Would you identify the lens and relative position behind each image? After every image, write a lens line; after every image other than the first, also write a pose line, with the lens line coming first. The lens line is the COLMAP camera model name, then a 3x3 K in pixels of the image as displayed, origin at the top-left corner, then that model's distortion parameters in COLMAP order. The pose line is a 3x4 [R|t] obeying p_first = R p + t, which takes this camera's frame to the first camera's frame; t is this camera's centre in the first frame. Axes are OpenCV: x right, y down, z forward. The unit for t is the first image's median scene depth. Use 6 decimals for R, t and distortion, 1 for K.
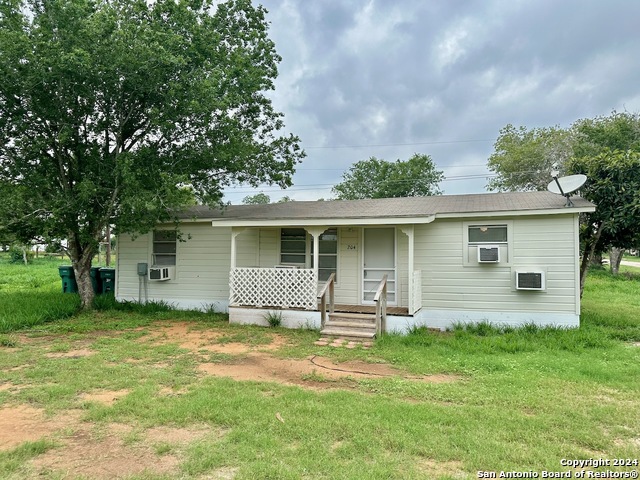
lens RADIAL K [[567.2, 0, 370.9], [0, 567.2, 239.8], [0, 0, 1]] dist [0.070371, -0.002998]
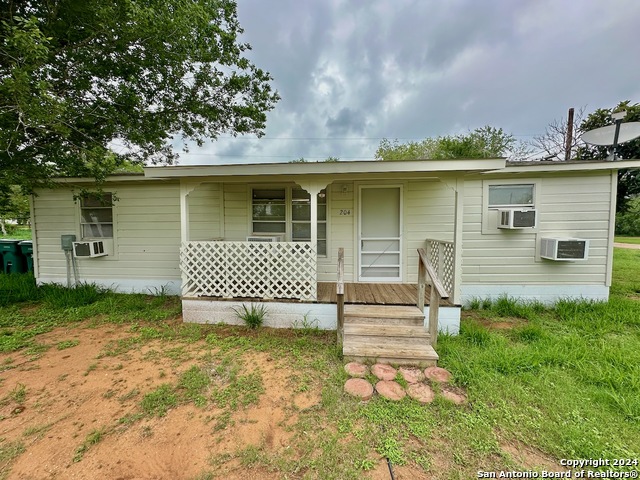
lens RADIAL K [[258.1, 0, 323.6], [0, 258.1, 240.2], [0, 0, 1]] dist [0.000849, 0.000193]
pose [[0.981053, -0.022465, 0.192434, -0.140562], [0.006285, 0.996422, 0.084281, 0.022818], [-0.193639, -0.081474, 0.977684, 0.673991]]
